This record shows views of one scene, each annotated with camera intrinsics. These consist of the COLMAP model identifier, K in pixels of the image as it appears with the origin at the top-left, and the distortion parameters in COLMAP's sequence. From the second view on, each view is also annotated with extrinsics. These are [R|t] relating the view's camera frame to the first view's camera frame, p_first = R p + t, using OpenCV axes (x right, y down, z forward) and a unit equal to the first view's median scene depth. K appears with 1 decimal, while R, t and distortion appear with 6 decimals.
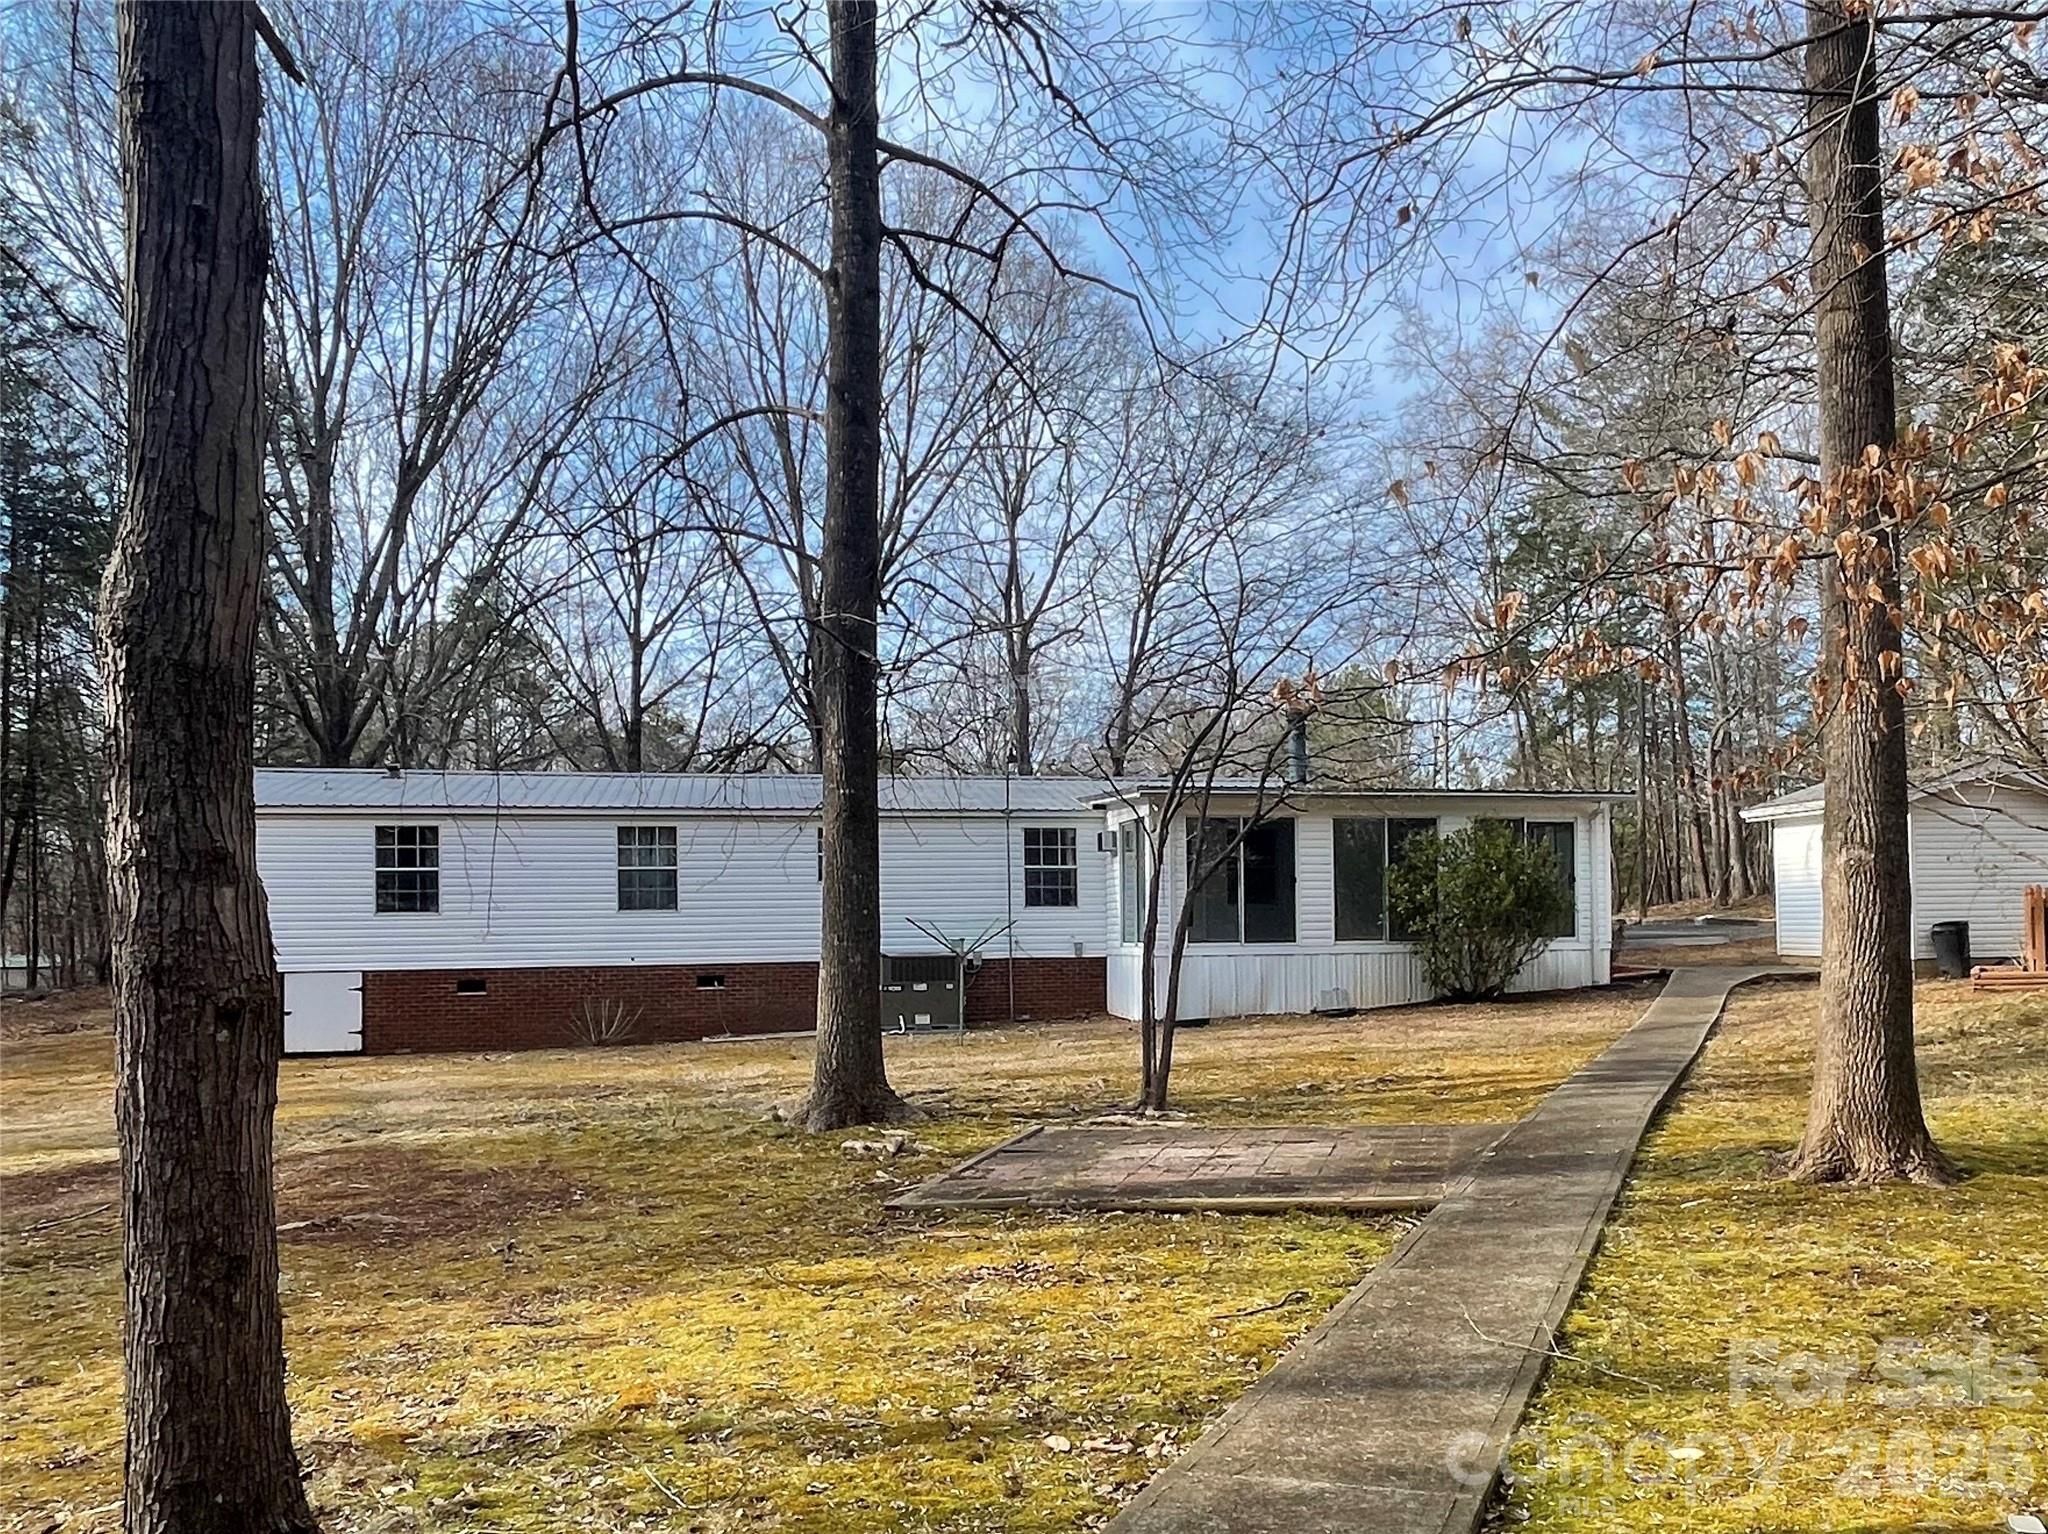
lens RADIAL K [[1523.0, 0, 1024.0], [0, 1523.0, 767.0], [0, 0, 1]] dist [0.115650, -0.170644]
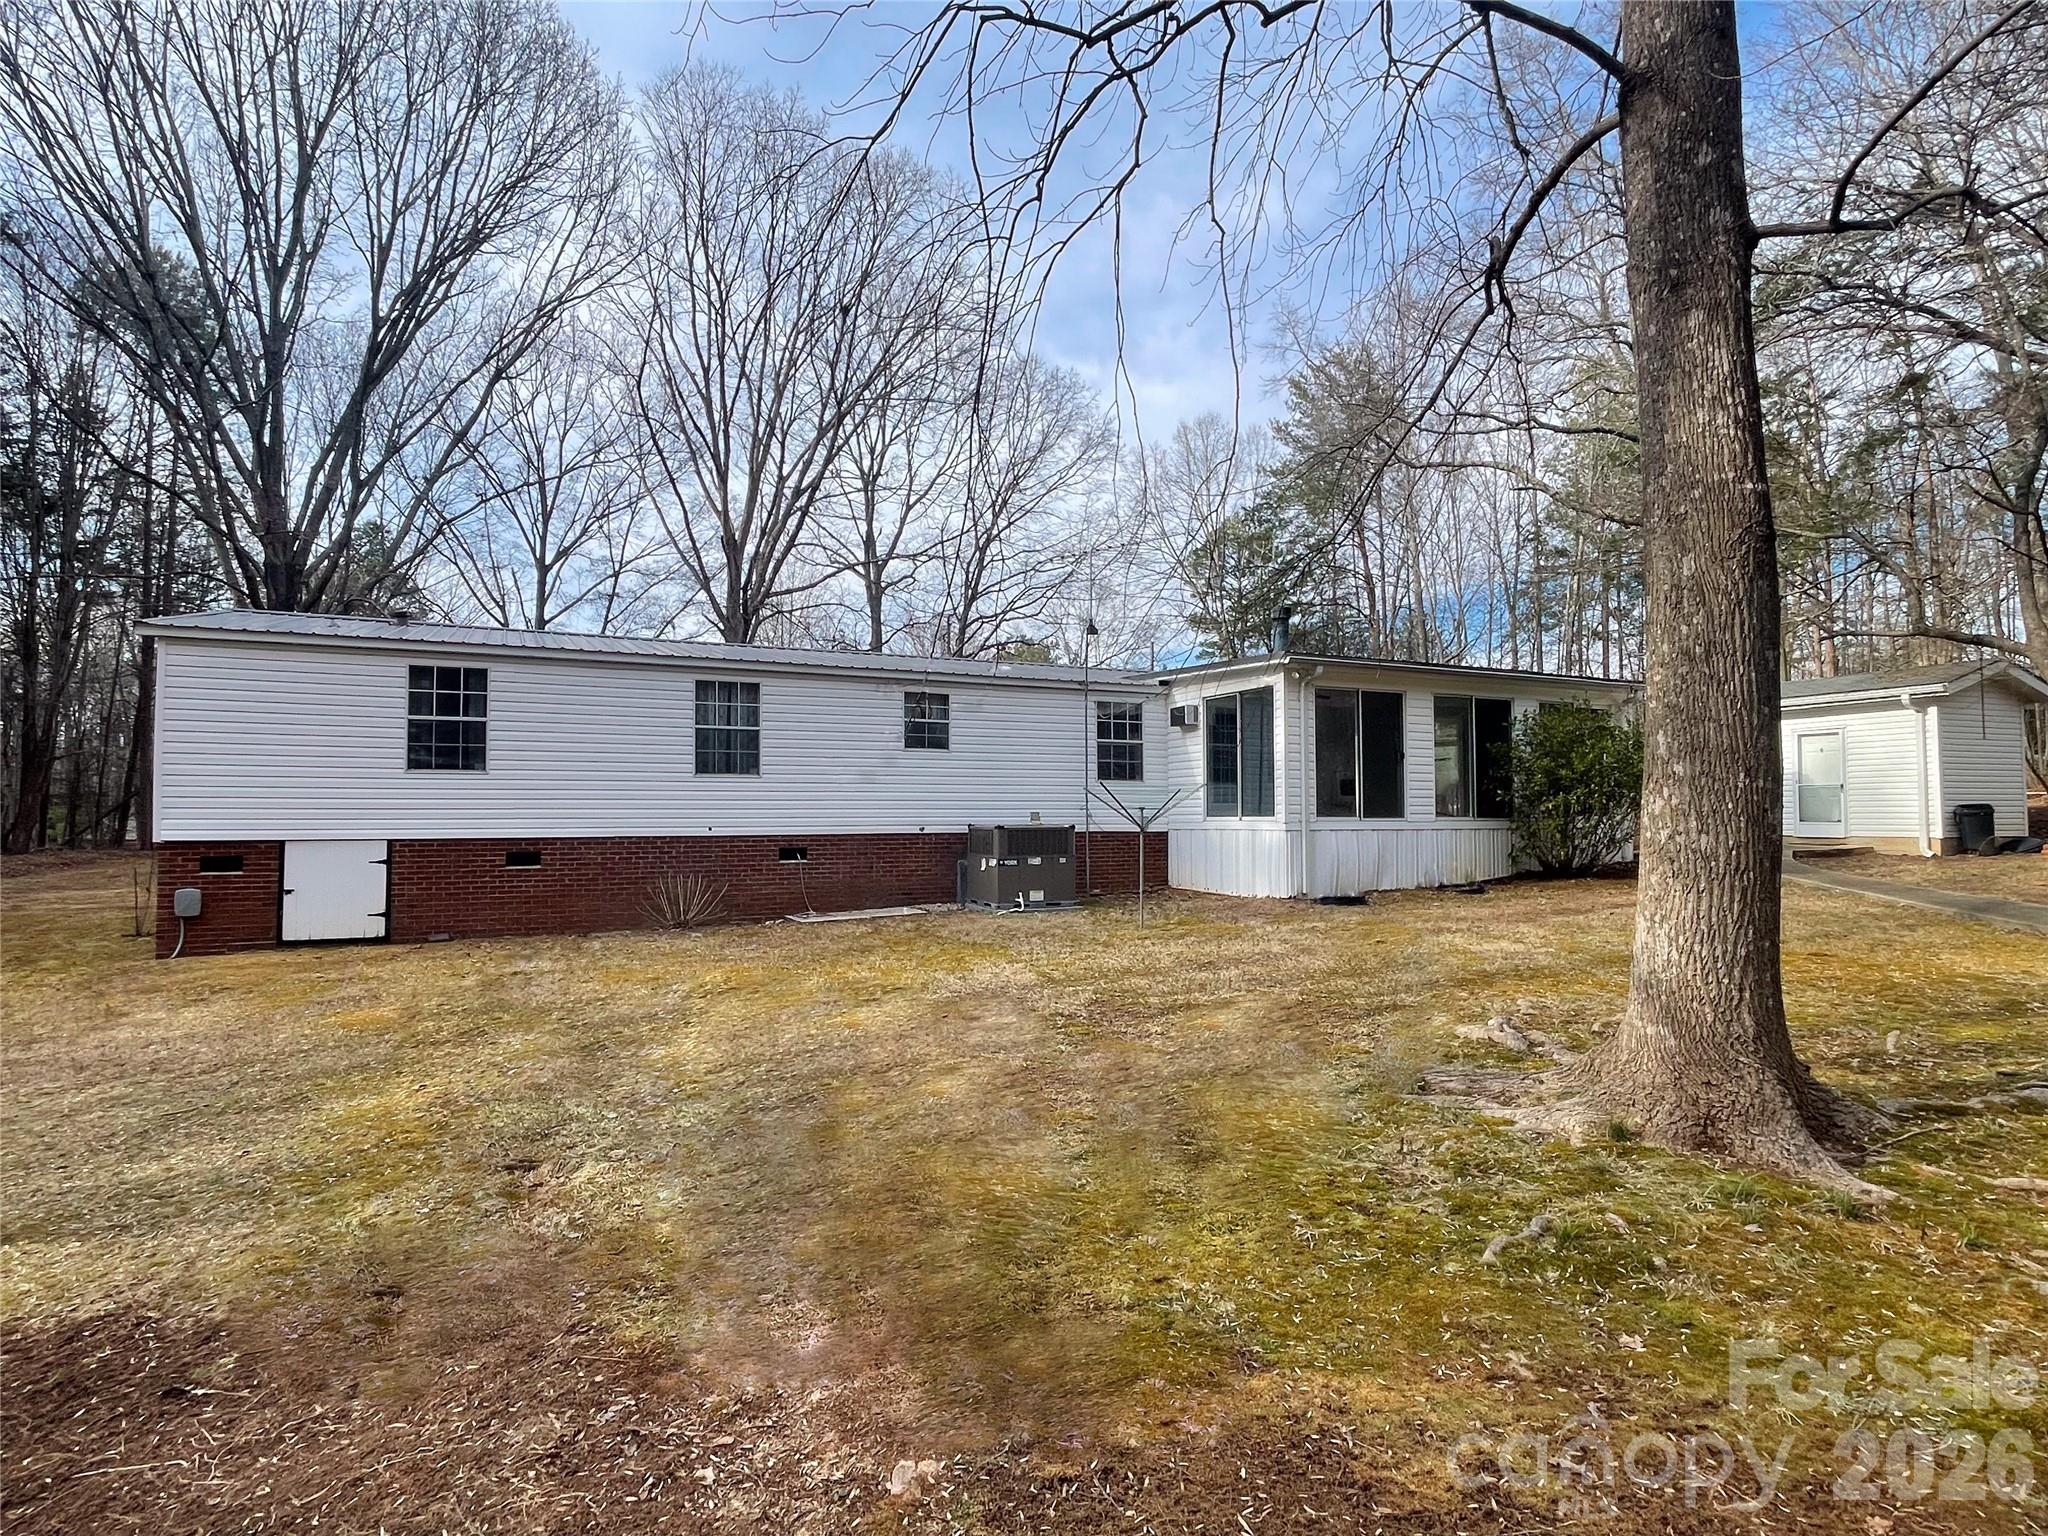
lens RADIAL K [[1082.2, 0, 1022.2], [0, 1082.2, 690.8], [0, 0, 1]] dist [0.035856, 0.000021]
pose [[0.978137, 0.033710, 0.205211, -0.208992], [-0.032216, 0.999425, -0.010616, 0.045742], [-0.205451, 0.003772, 0.978660, 0.342547]]
